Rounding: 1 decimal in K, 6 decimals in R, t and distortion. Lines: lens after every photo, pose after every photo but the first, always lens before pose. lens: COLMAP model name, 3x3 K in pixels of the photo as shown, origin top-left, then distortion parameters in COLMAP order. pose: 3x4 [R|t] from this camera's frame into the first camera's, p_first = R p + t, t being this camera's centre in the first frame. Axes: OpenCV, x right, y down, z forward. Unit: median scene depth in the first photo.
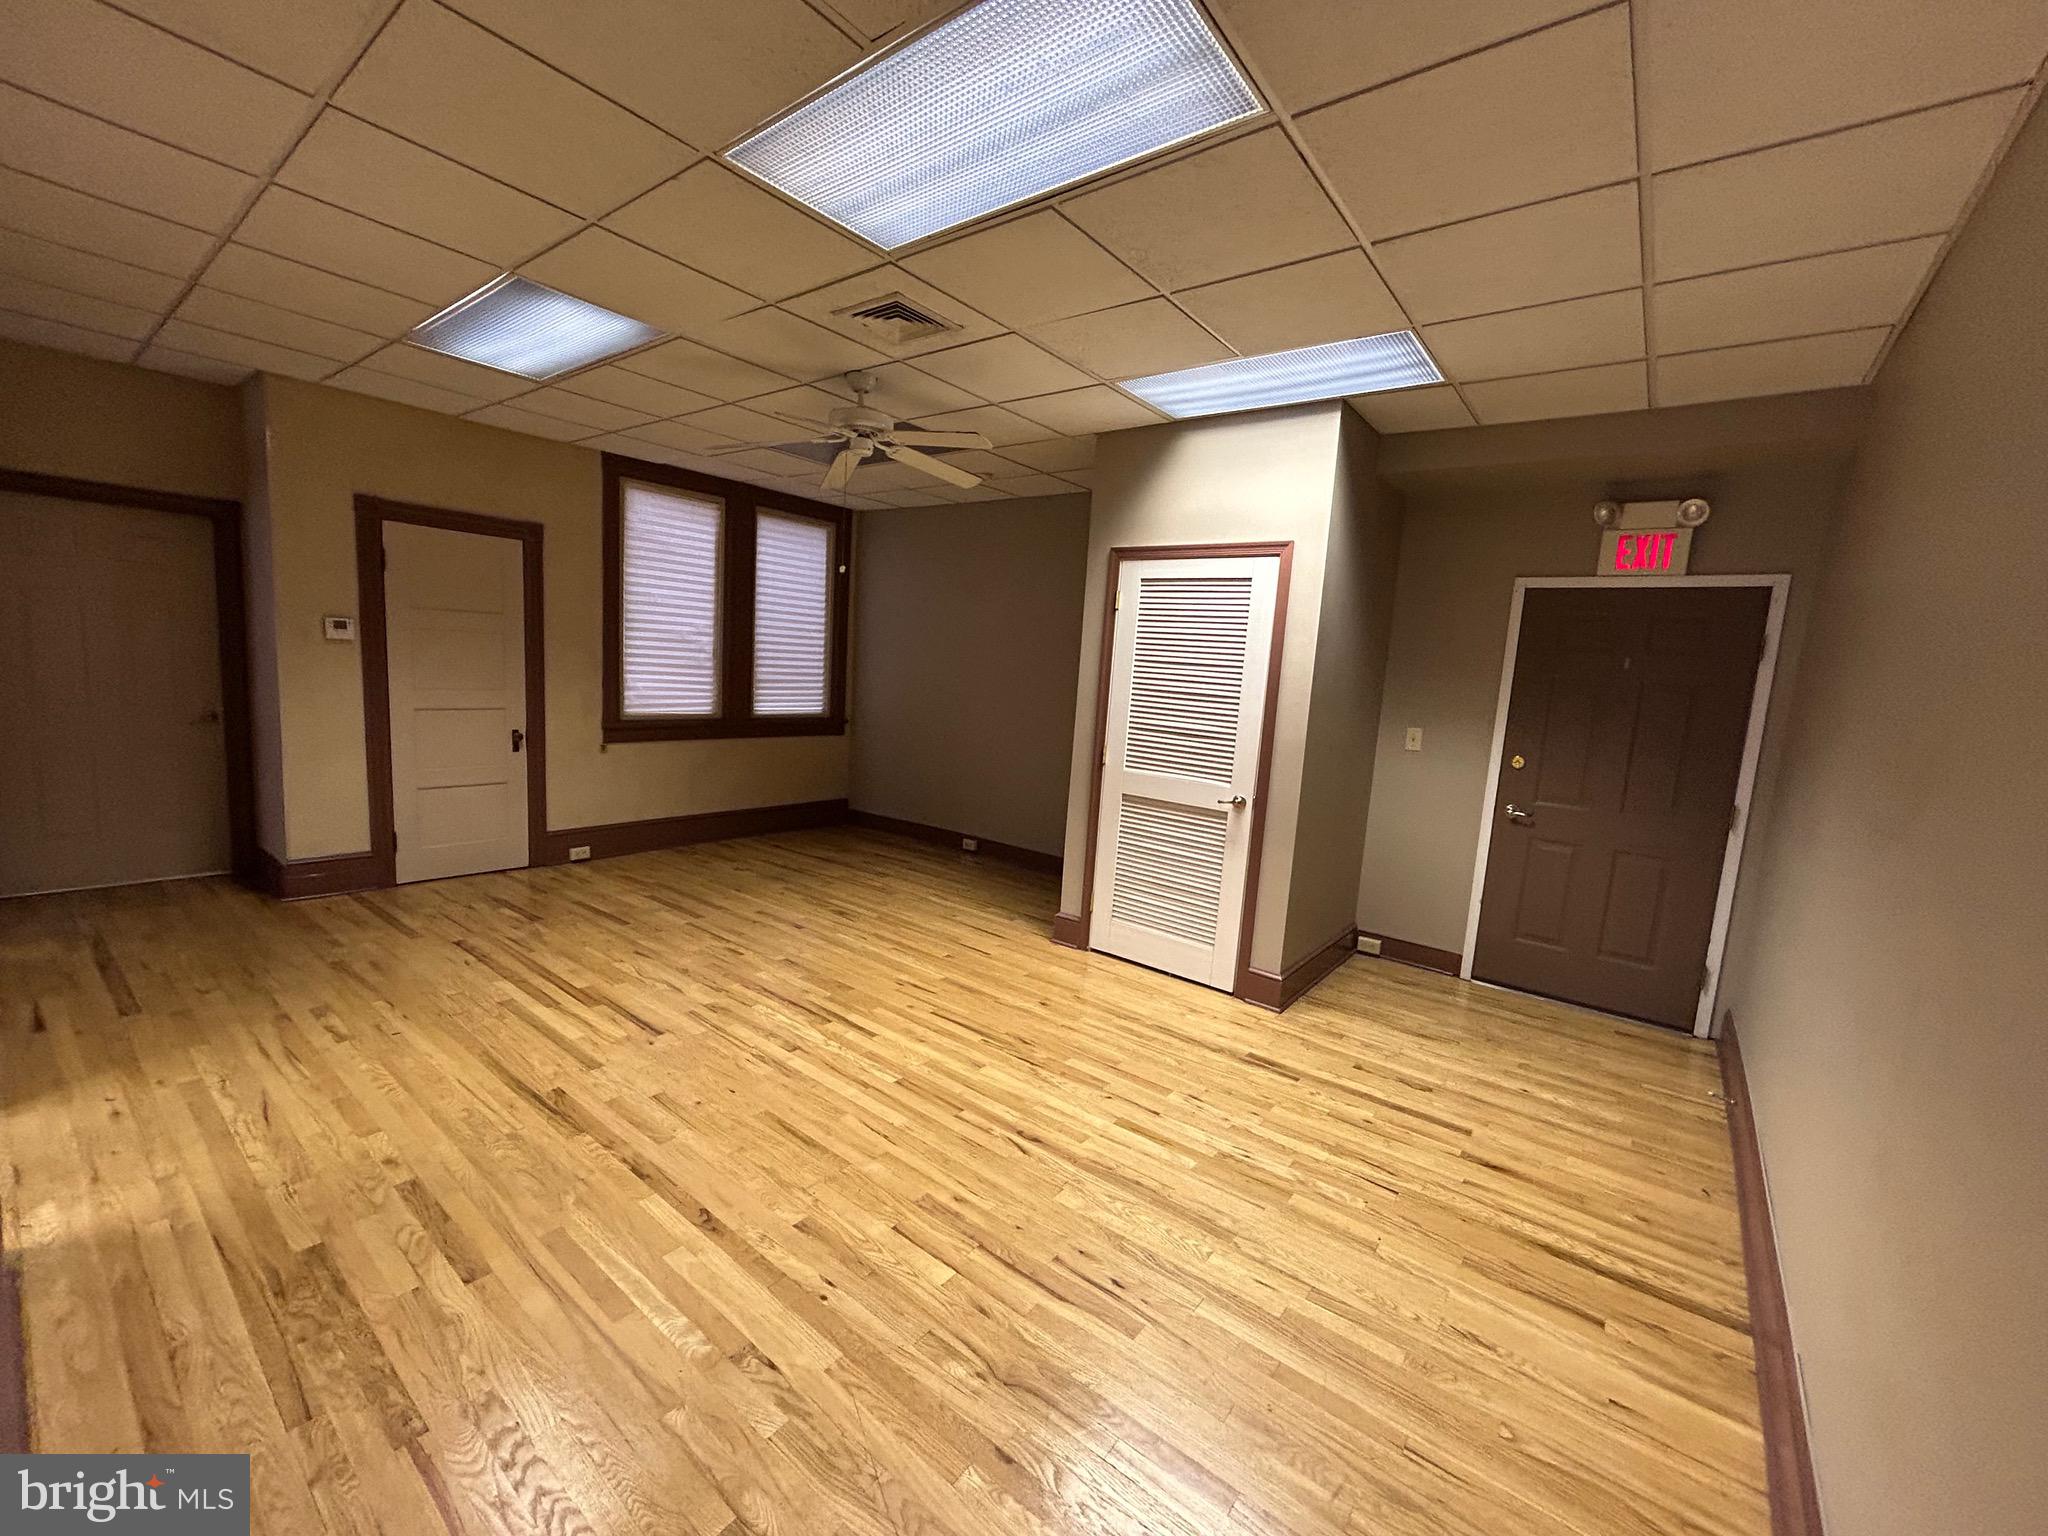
lens RADIAL K [[825.7, 0, 1021.7], [0, 825.7, 768.0], [0, 0, 1]] dist [-0.000353, -0.000137]
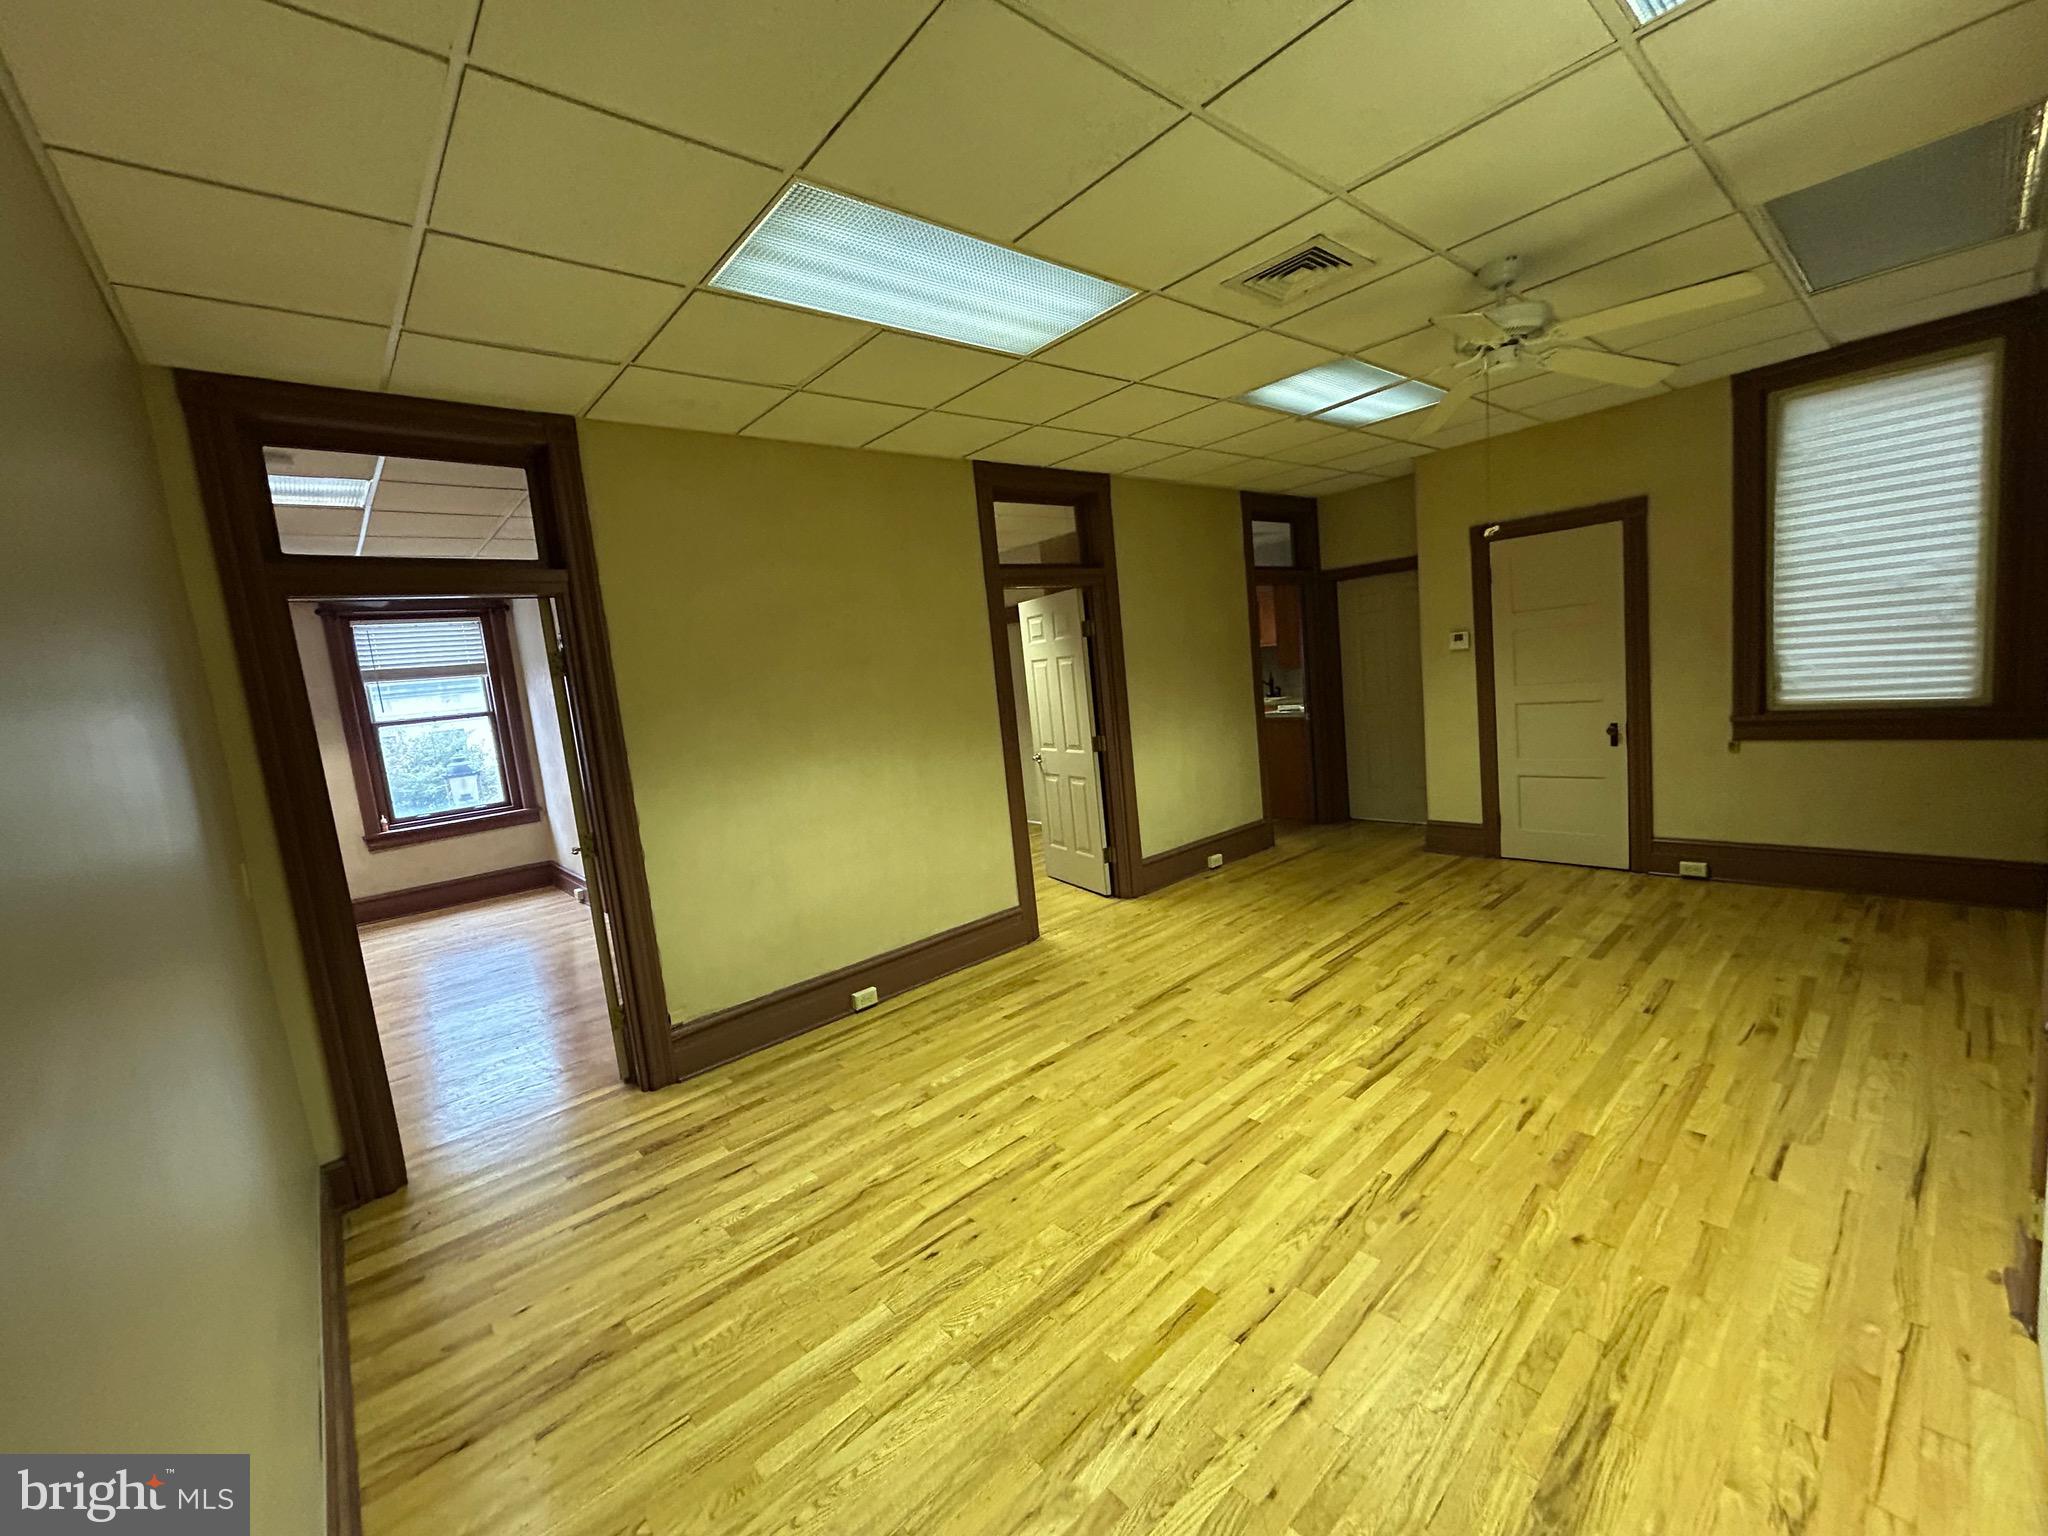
lens RADIAL K [[825.7, 0, 1021.7], [0, 825.7, 768.0], [0, 0, 1]] dist [-0.000353, -0.000137]
pose [[-0.189514, 0.072974, -0.979162, 0.714406], [-0.034050, 0.996146, 0.080830, -0.076998], [0.981287, 0.048659, -0.186299, 0.816500]]
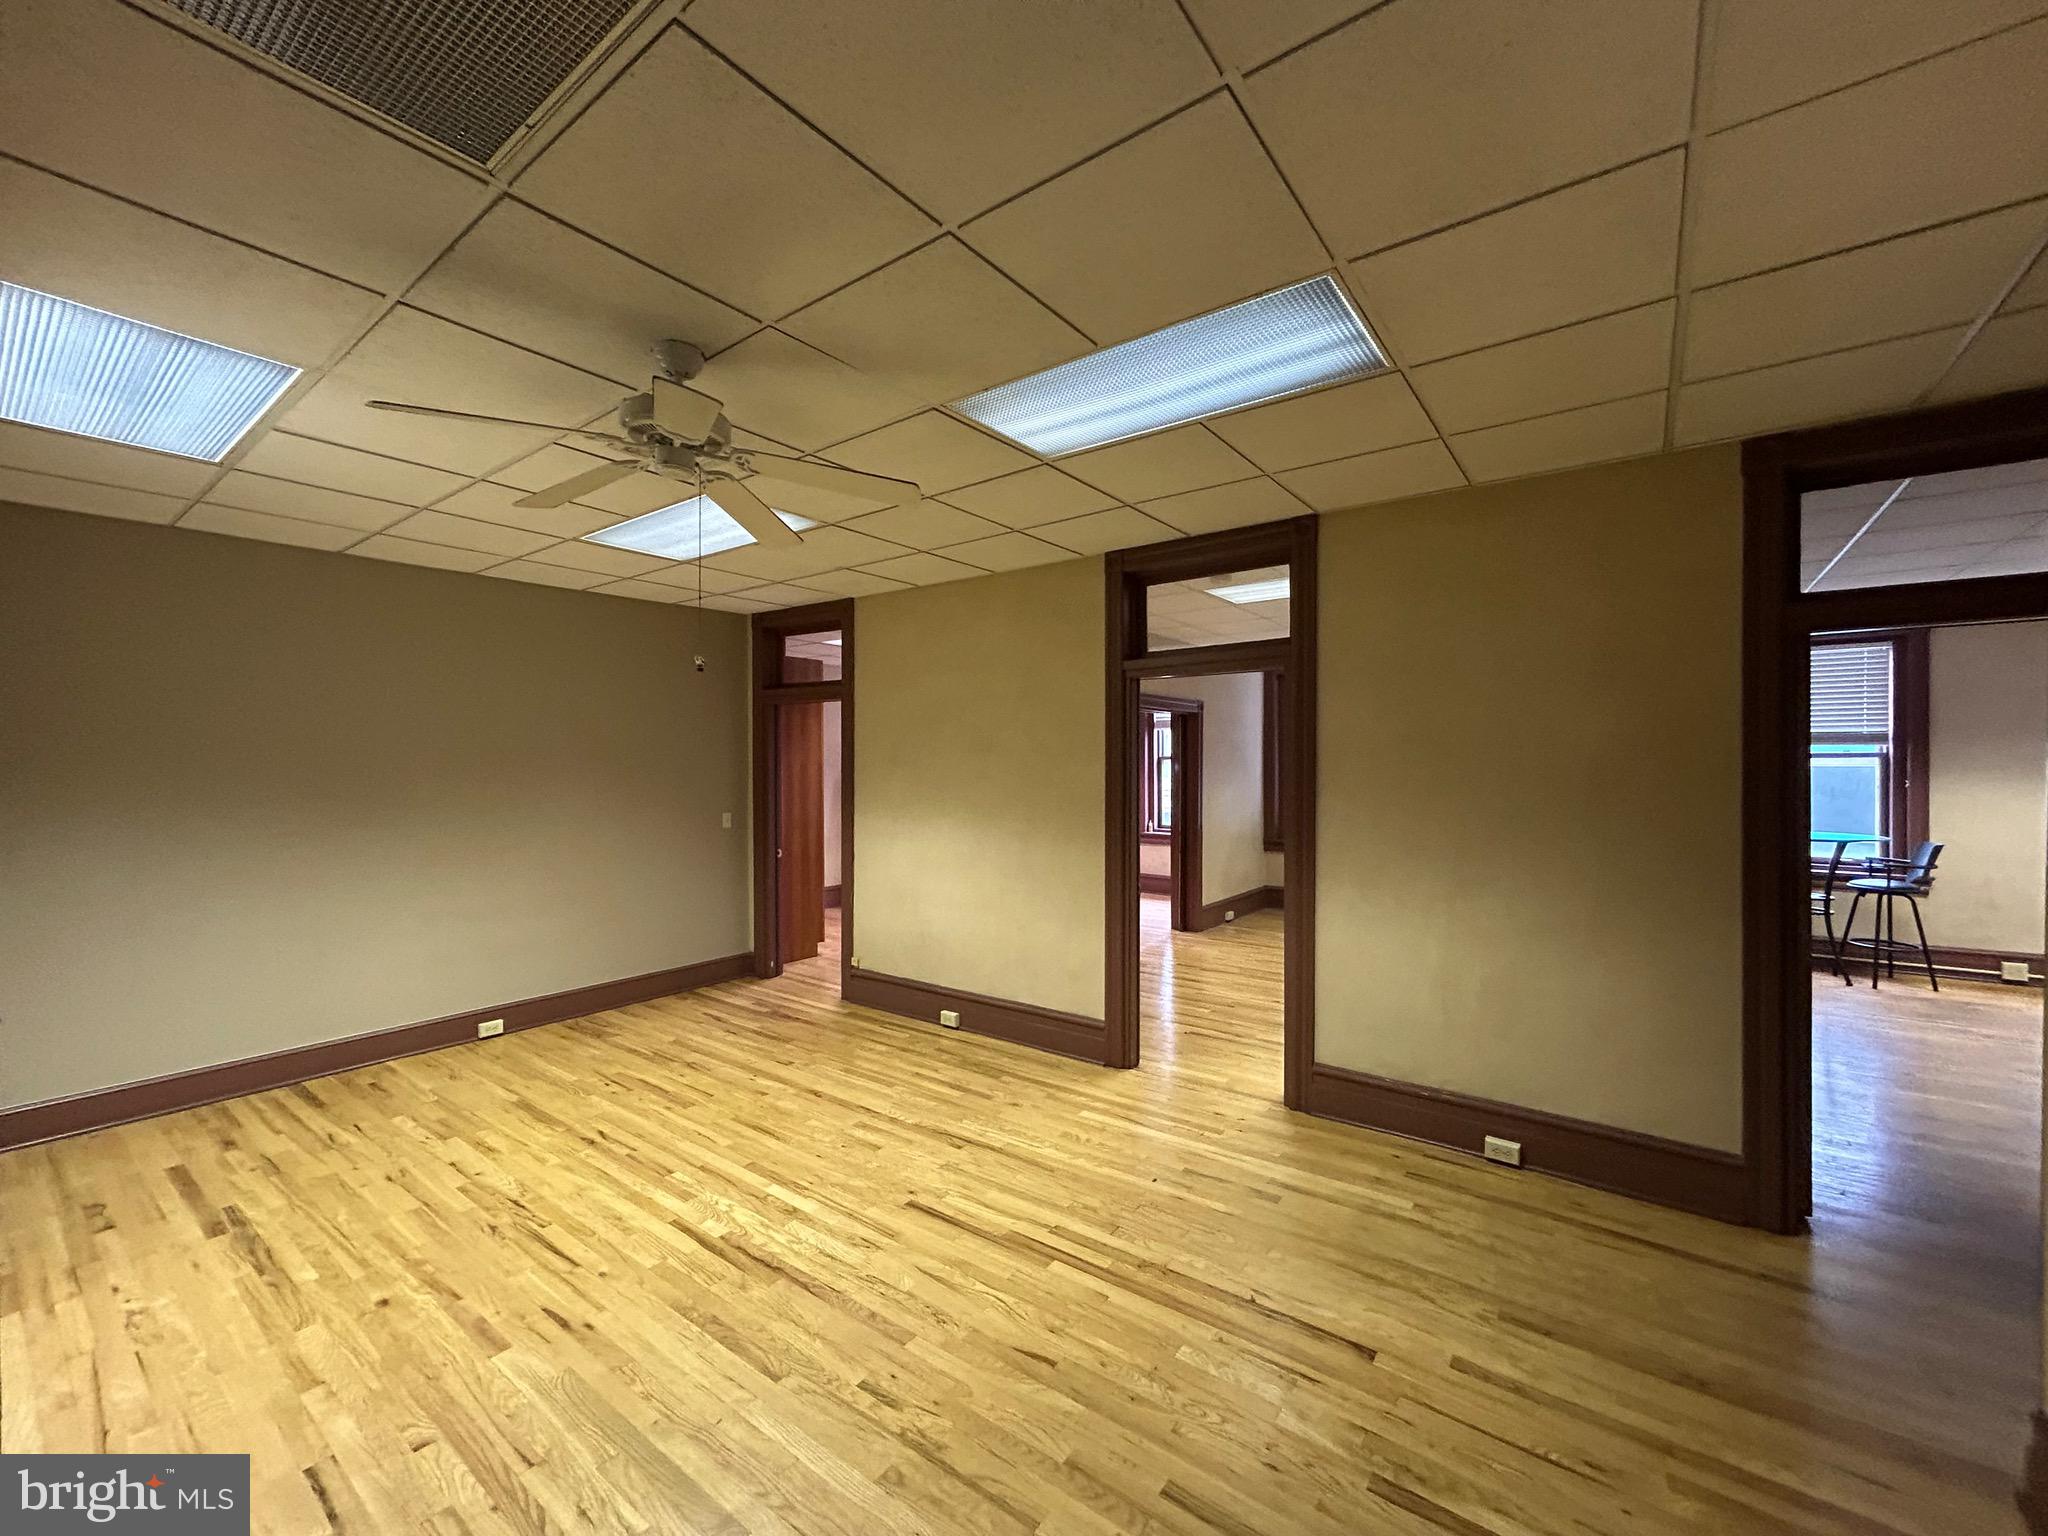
lens RADIAL K [[825.7, 0, 1021.7], [0, 825.7, 768.0], [0, 0, 1]] dist [-0.000353, -0.000137]
pose [[-0.997812, -0.062484, -0.021590, -0.504180], [-0.064770, 0.989390, 0.130050, -0.291778], [0.013235, 0.131164, -0.991272, 1.830919]]
